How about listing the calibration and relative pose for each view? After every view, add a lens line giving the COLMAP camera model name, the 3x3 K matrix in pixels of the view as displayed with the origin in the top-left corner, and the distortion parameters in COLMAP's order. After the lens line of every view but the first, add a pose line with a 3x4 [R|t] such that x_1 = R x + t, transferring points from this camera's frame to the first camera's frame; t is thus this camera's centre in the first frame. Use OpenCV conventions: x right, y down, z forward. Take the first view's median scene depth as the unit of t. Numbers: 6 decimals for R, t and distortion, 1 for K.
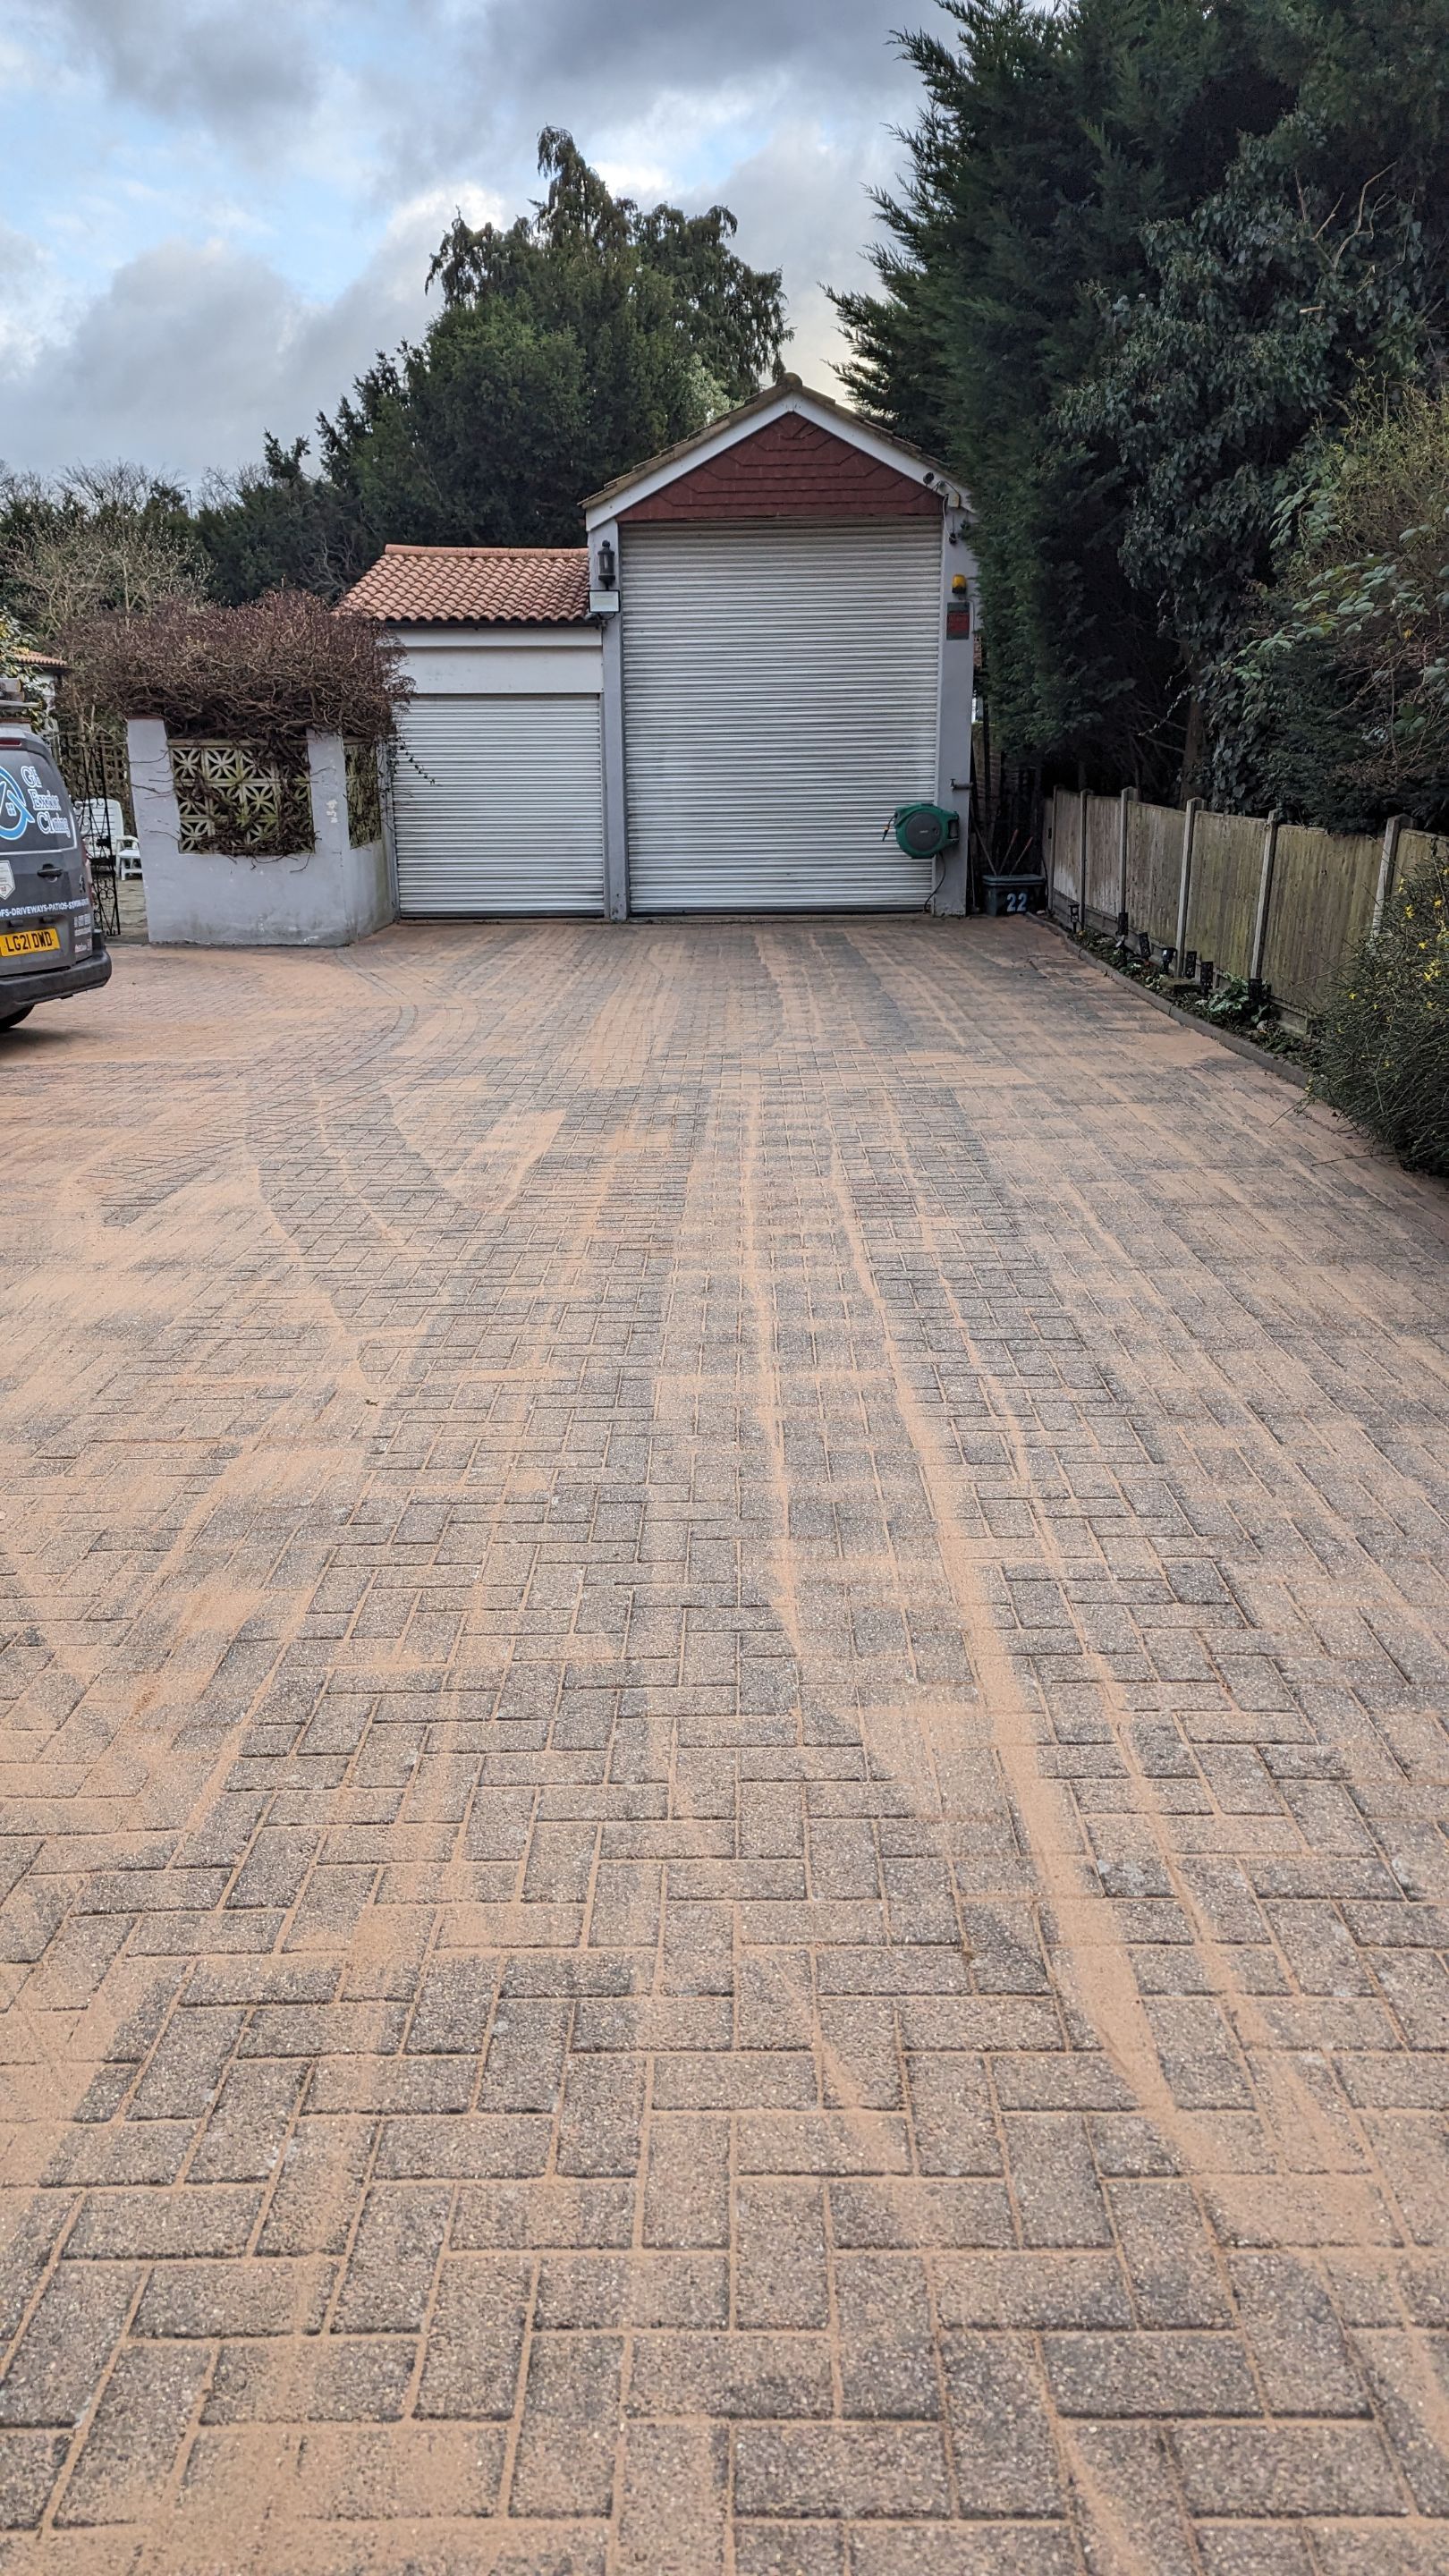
lens RADIAL K [[1832.7, 0, 709.5], [0, 1832.7, 1272.8], [0, 0, 1]] dist [0.077465, -0.050328]
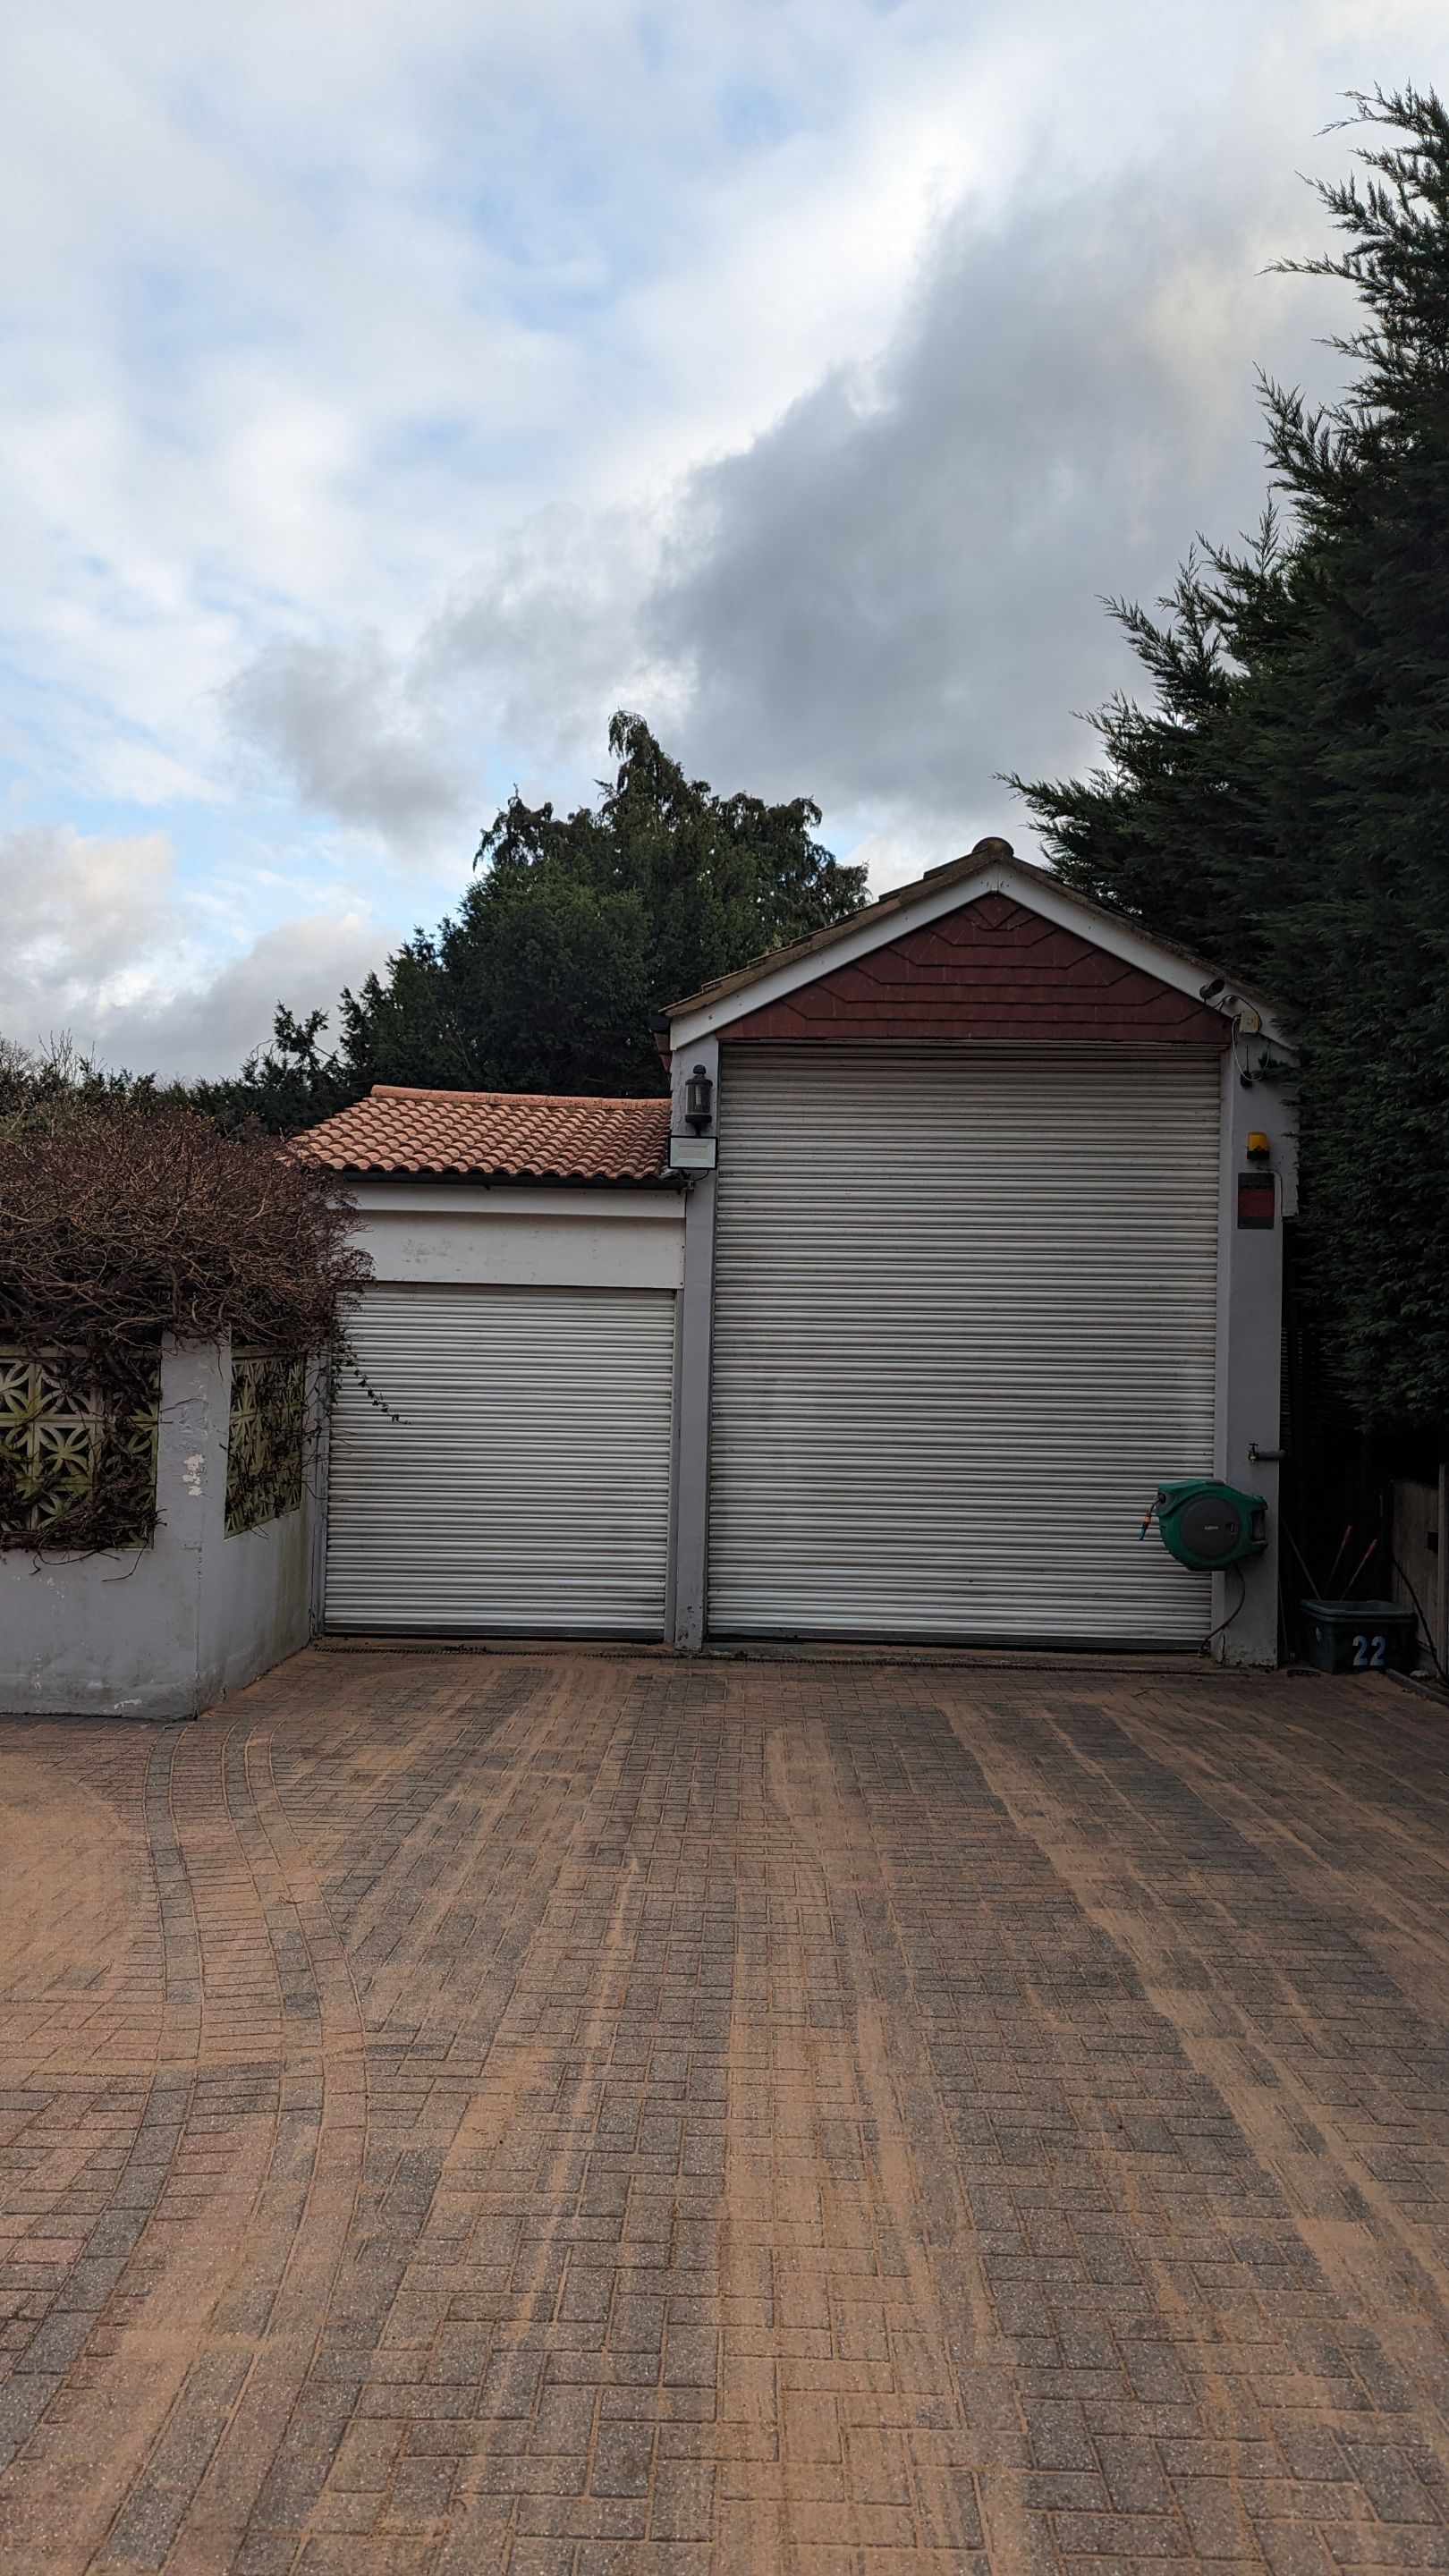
lens RADIAL K [[1832.7, 0, 719.8], [0, 1832.7, 1262.8], [0, 0, 1]] dist [0.077465, -0.050328]
pose [[0.999386, 0.034700, -0.004933, -0.047454], [-0.034453, 0.946747, -0.320131, -0.139674], [-0.006438, 0.320104, 0.947361, 0.460424]]
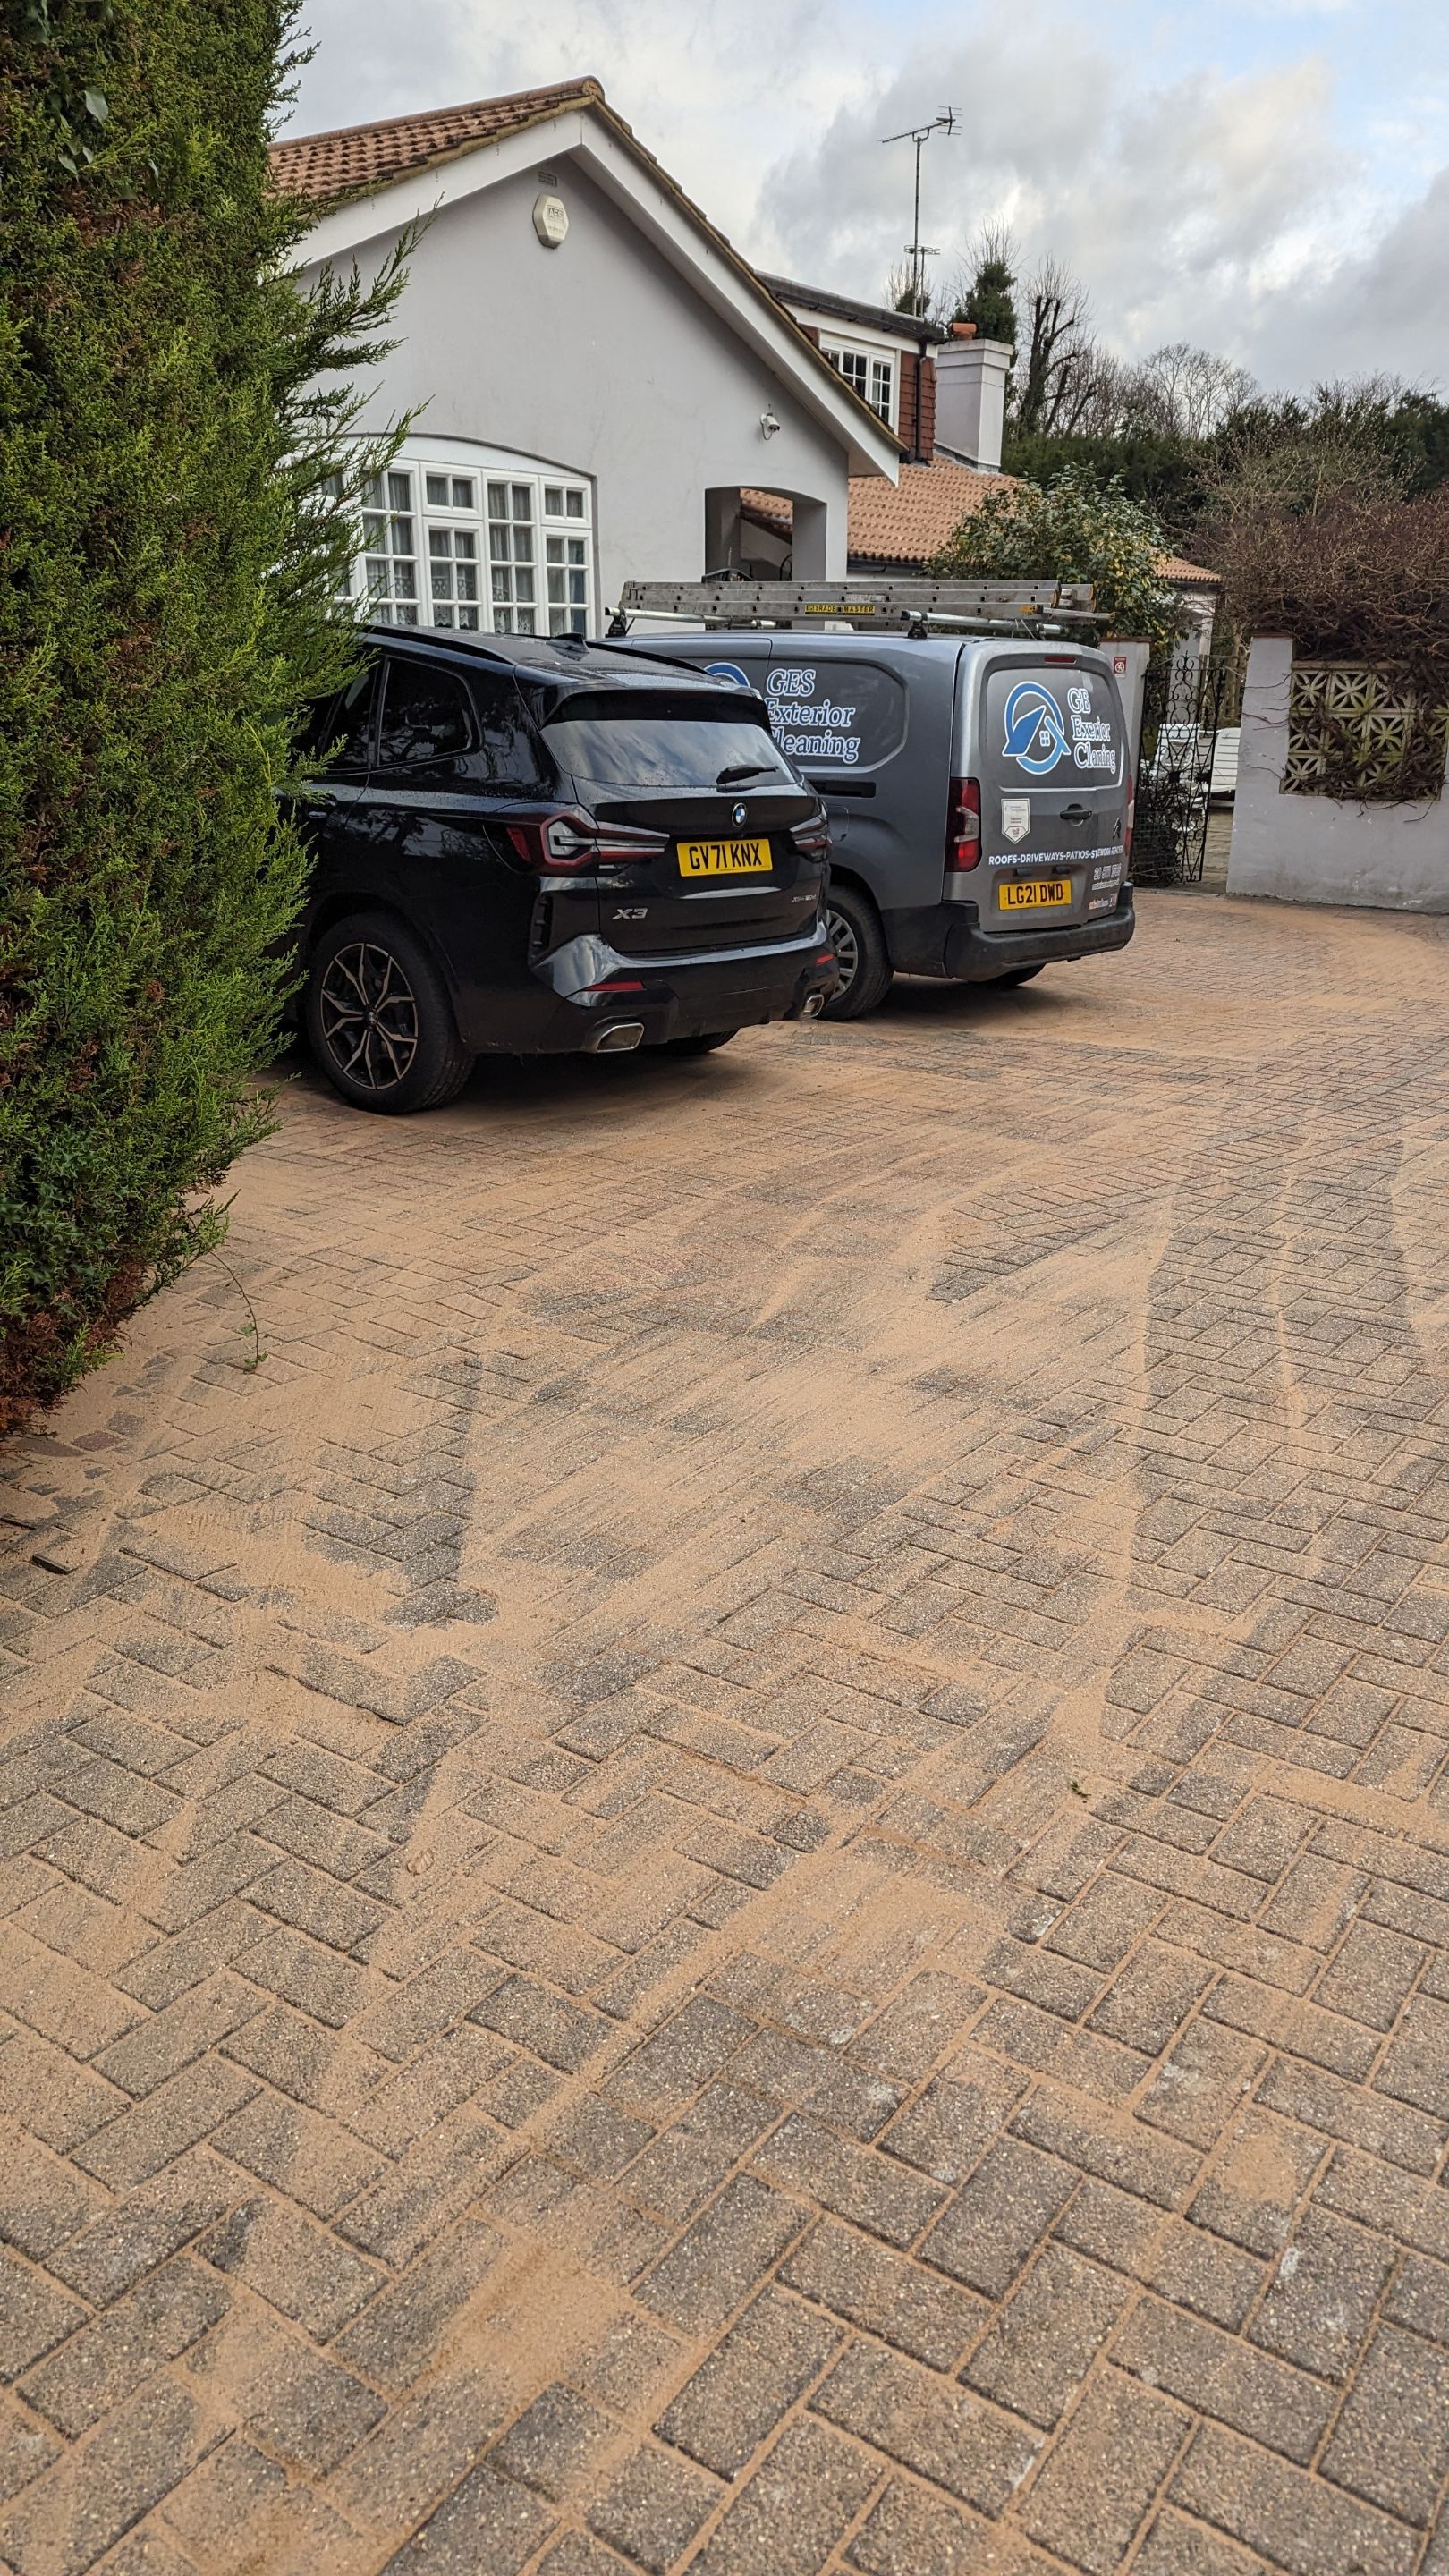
lens RADIAL K [[1832.7, 0, 748.2], [0, 1832.7, 1295.1], [0, 0, 1]] dist [0.077465, -0.050328]
pose [[0.836021, 0.197686, -0.511849, -0.001013], [-0.174068, 0.980211, 0.094264, -0.033478], [0.520355, 0.010290, 0.853888, 0.124645]]
